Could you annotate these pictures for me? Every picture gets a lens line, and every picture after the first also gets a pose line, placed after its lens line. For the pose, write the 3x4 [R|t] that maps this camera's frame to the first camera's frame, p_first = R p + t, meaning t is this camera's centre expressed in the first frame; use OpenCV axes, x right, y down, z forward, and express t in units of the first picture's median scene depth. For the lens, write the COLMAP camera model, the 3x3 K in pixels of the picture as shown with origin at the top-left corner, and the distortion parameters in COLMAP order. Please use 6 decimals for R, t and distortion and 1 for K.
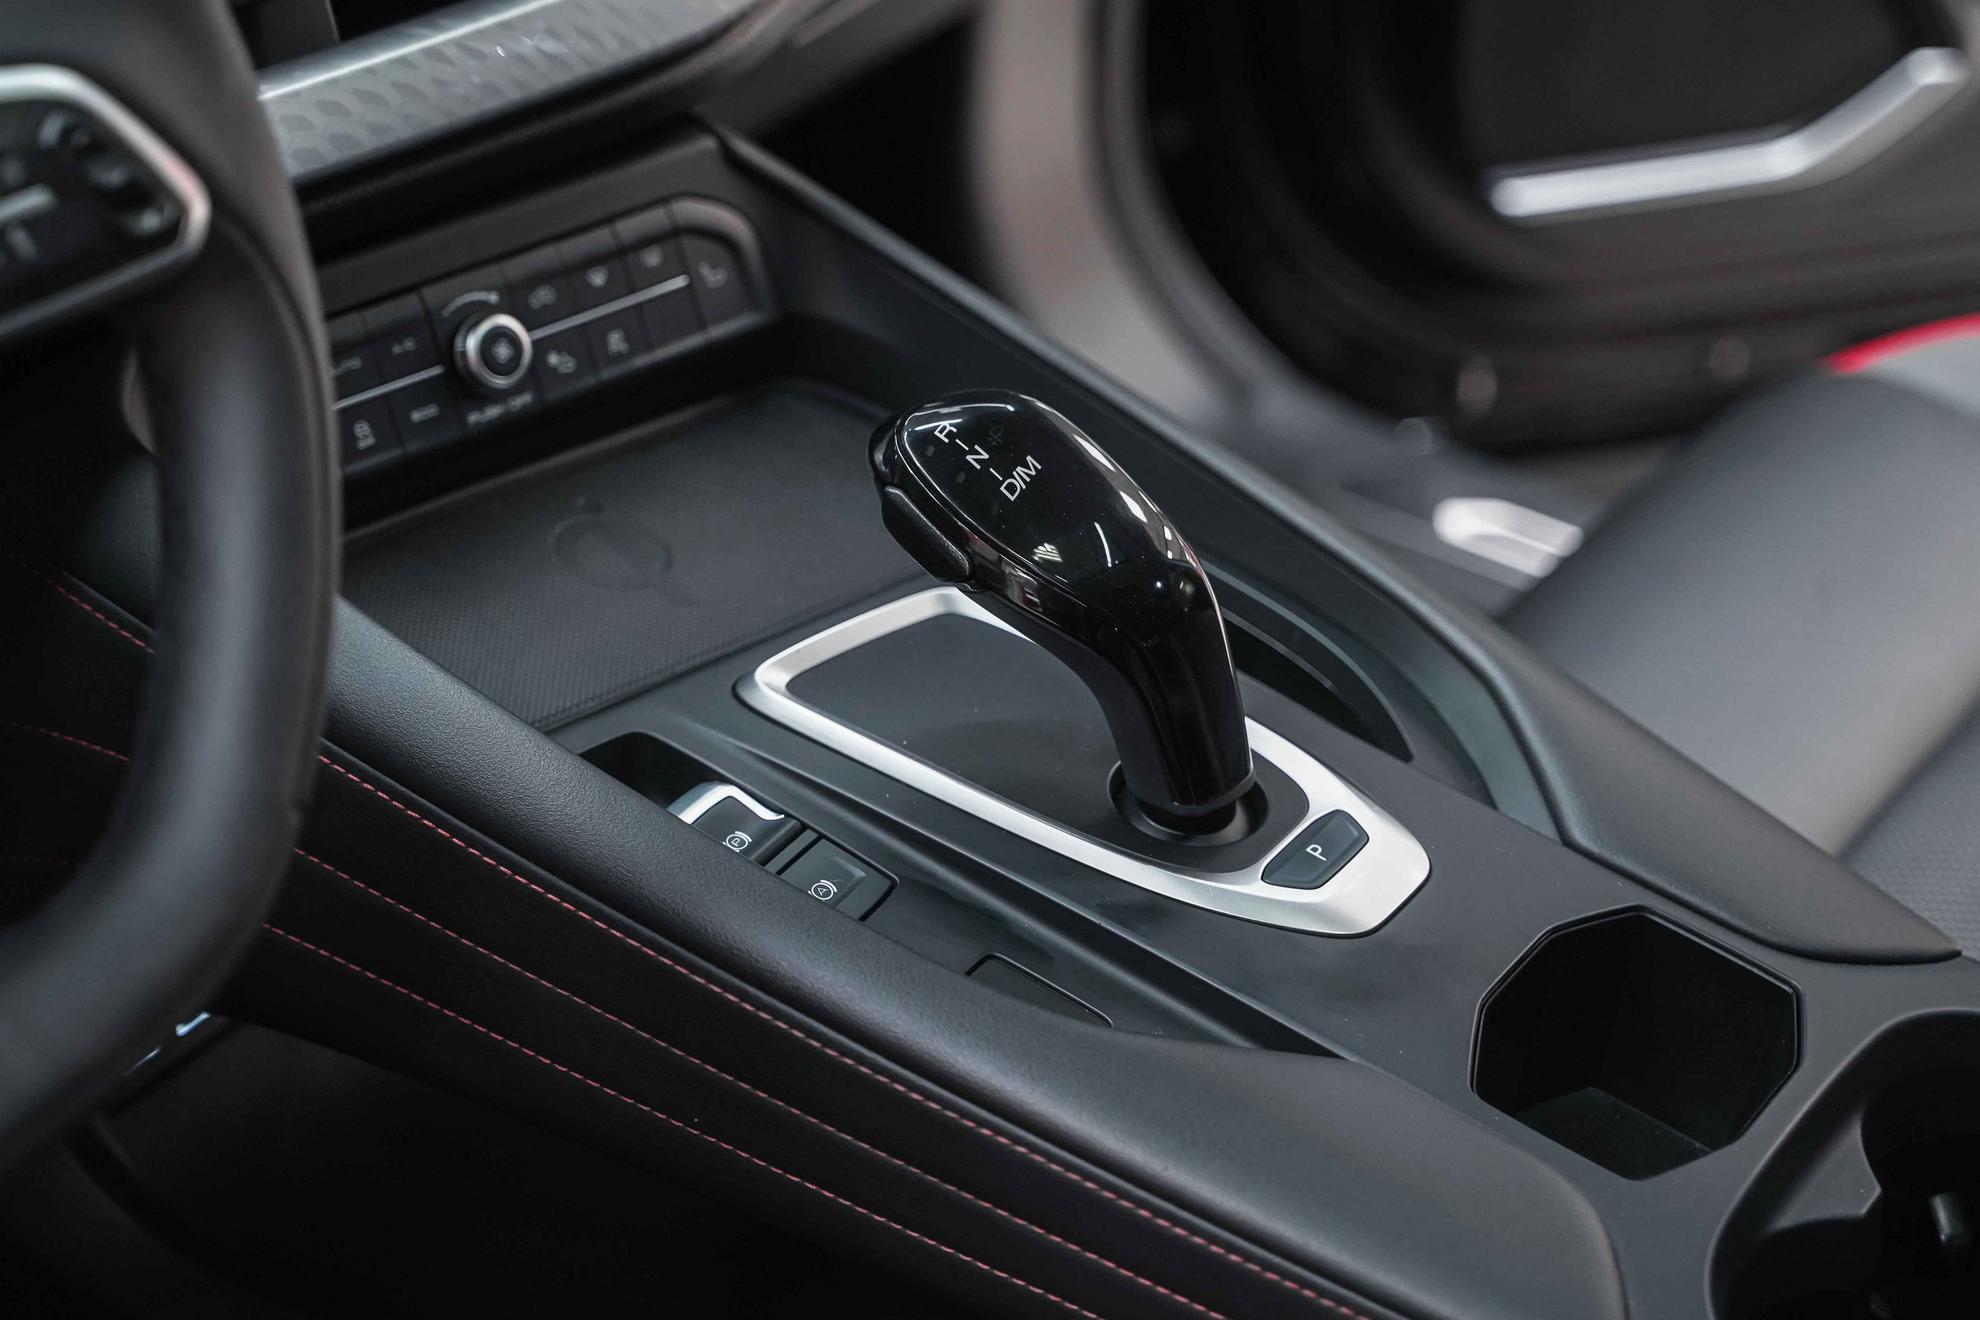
lens RADIAL K [[4442.2, 0, 976.3], [0, 4442.2, 649.7], [0, 0, 1]] dist [0.030235, 0.000000]
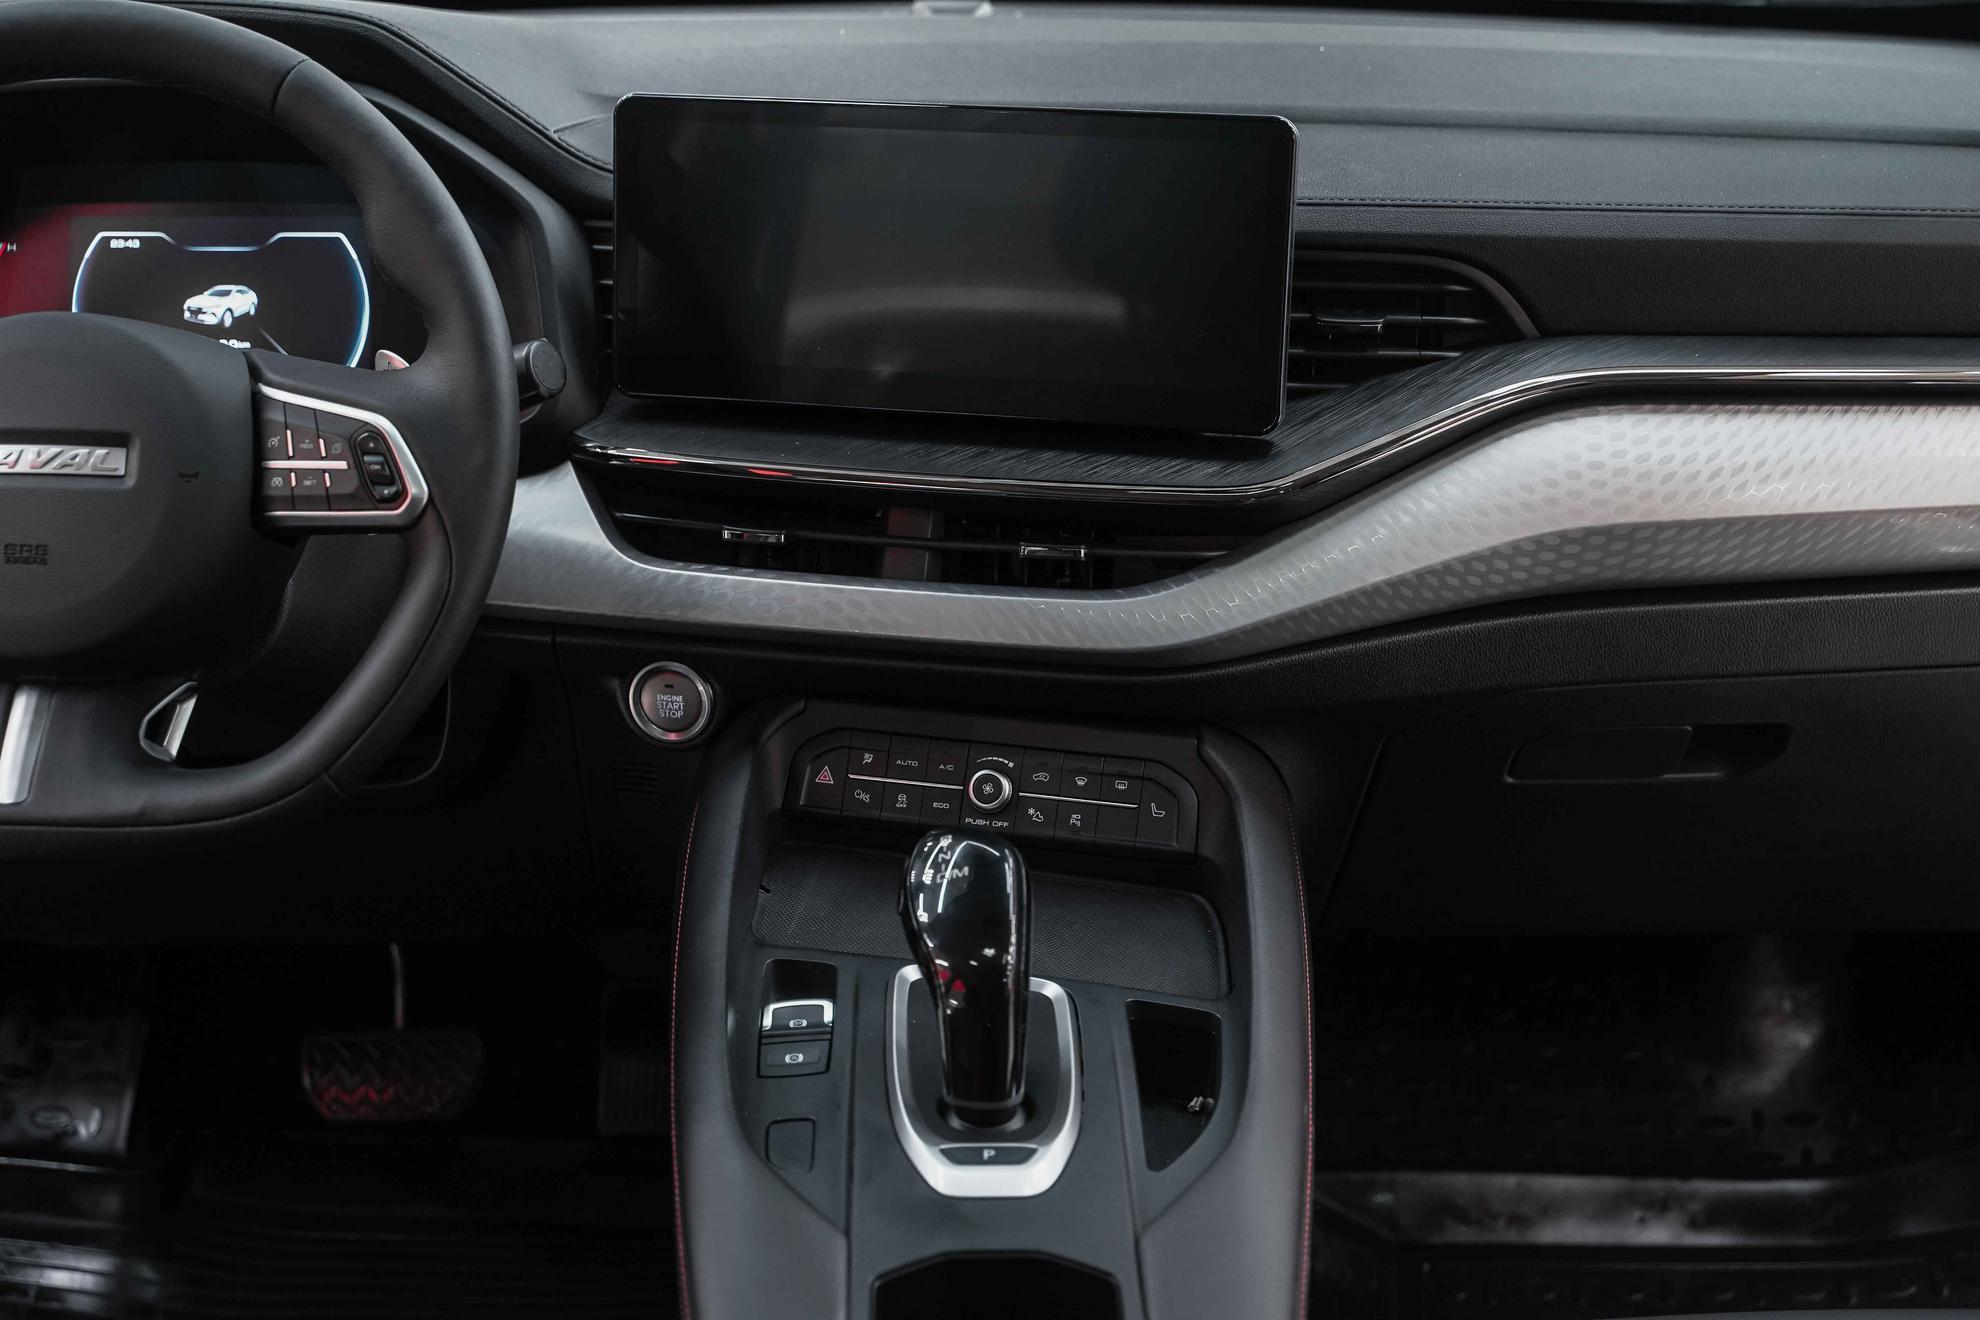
lens RADIAL K [[2849.2, 0, 1033.5], [0, 2849.2, 659.3], [0, 0, 1]] dist [-0.000065, 0.000000]
pose [[0.577616, 0.236372, -0.781338, 0.804105], [-0.431836, 0.900740, -0.046747, -0.070490], [0.692732, 0.364412, 0.622355, 0.294886]]
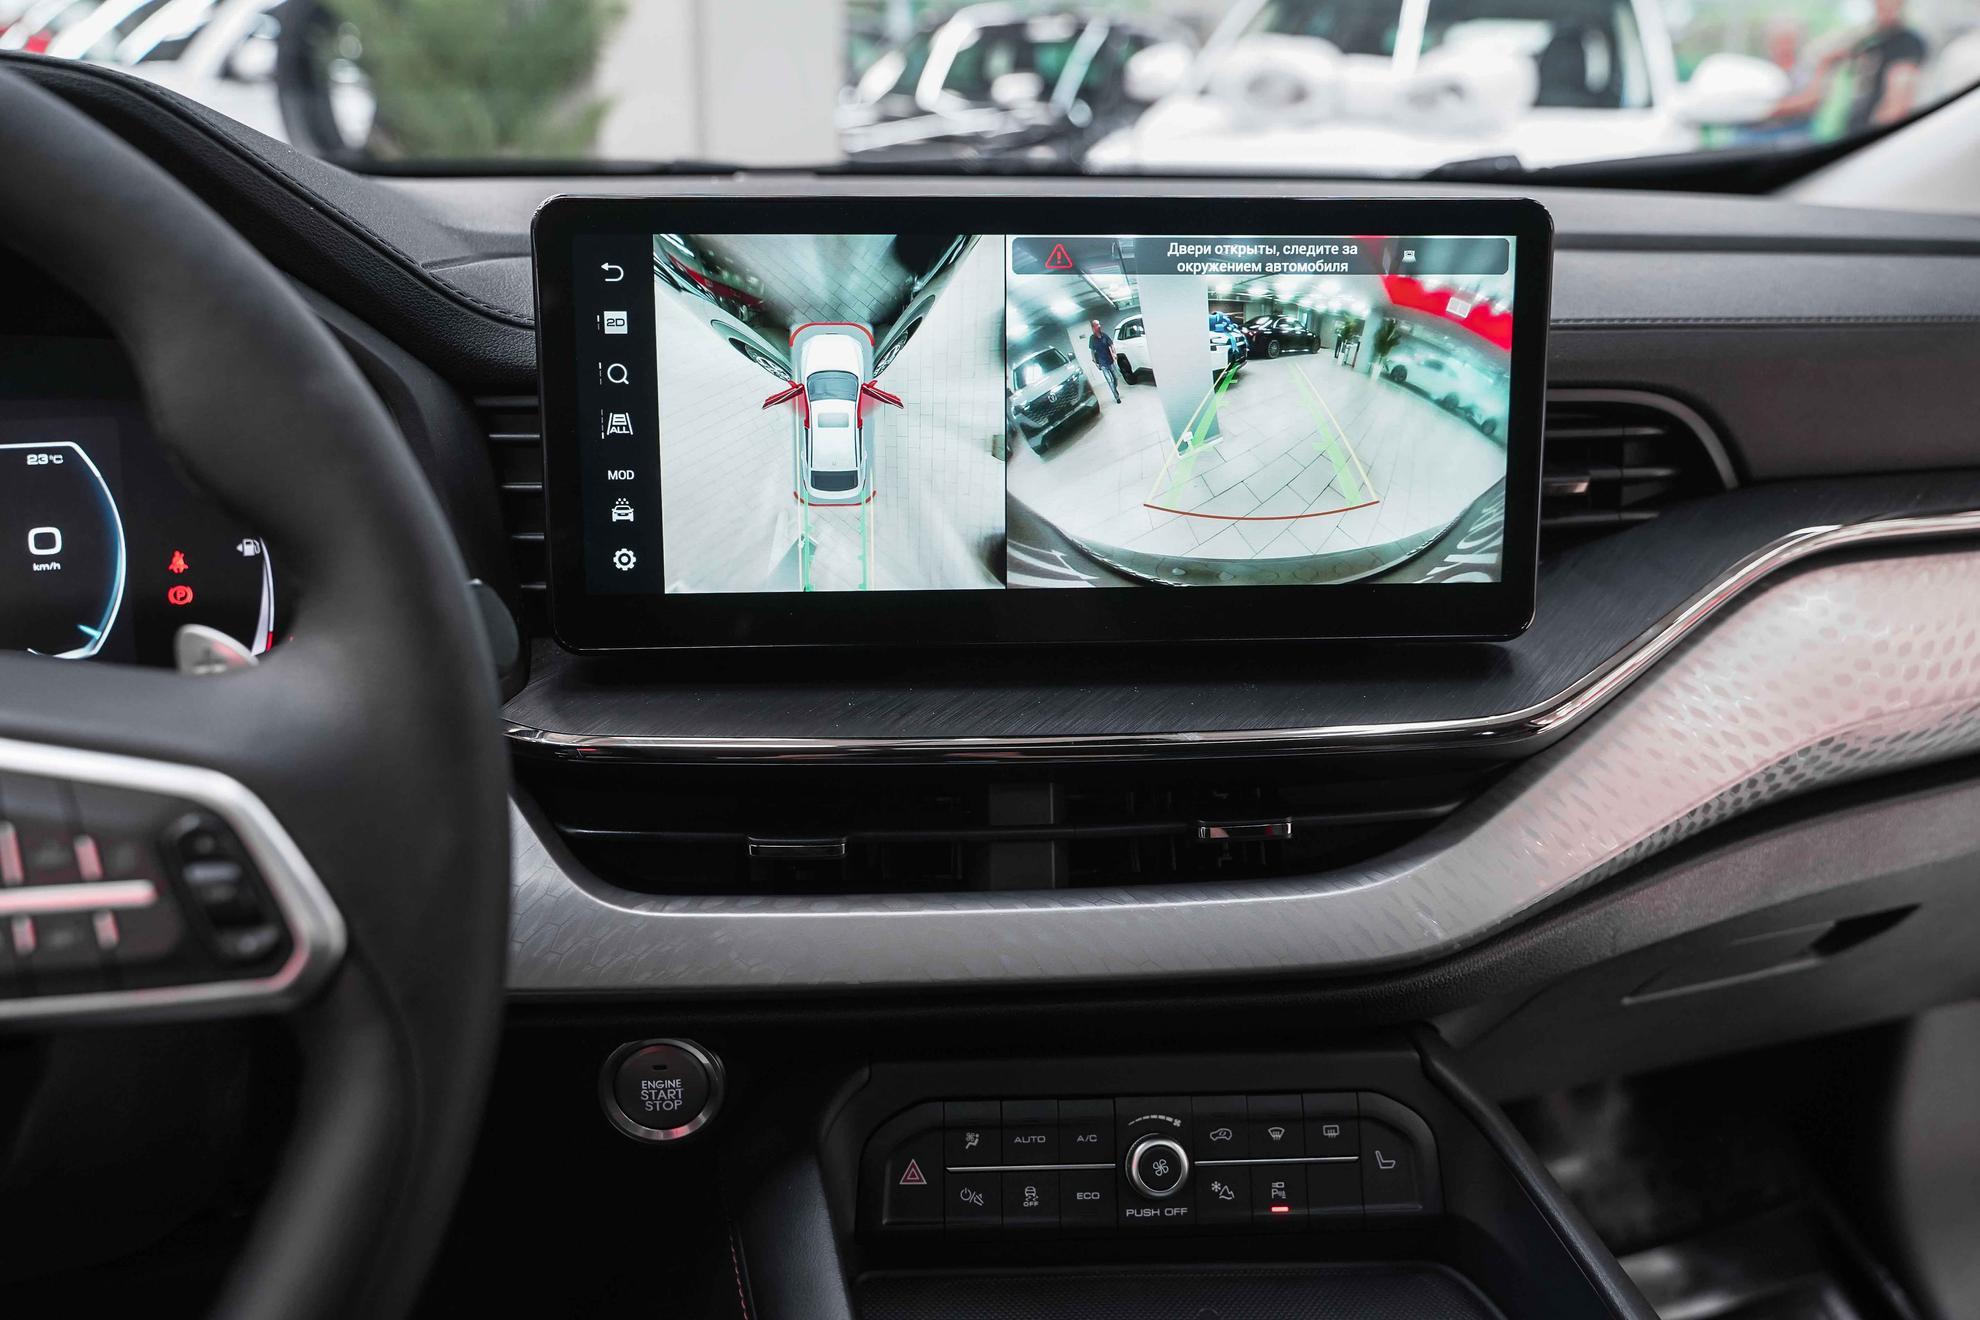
lens RADIAL K [[1636.1, 0, 990.7], [0, 1636.1, 631.4], [0, 0, 1]] dist [-0.015779, 0.008713]
pose [[0.789864, 0.145963, -0.595658, 0.110384], [-0.316137, 0.929181, -0.191518, -0.107375], [0.525520, 0.339583, 0.780072, 0.583003]]
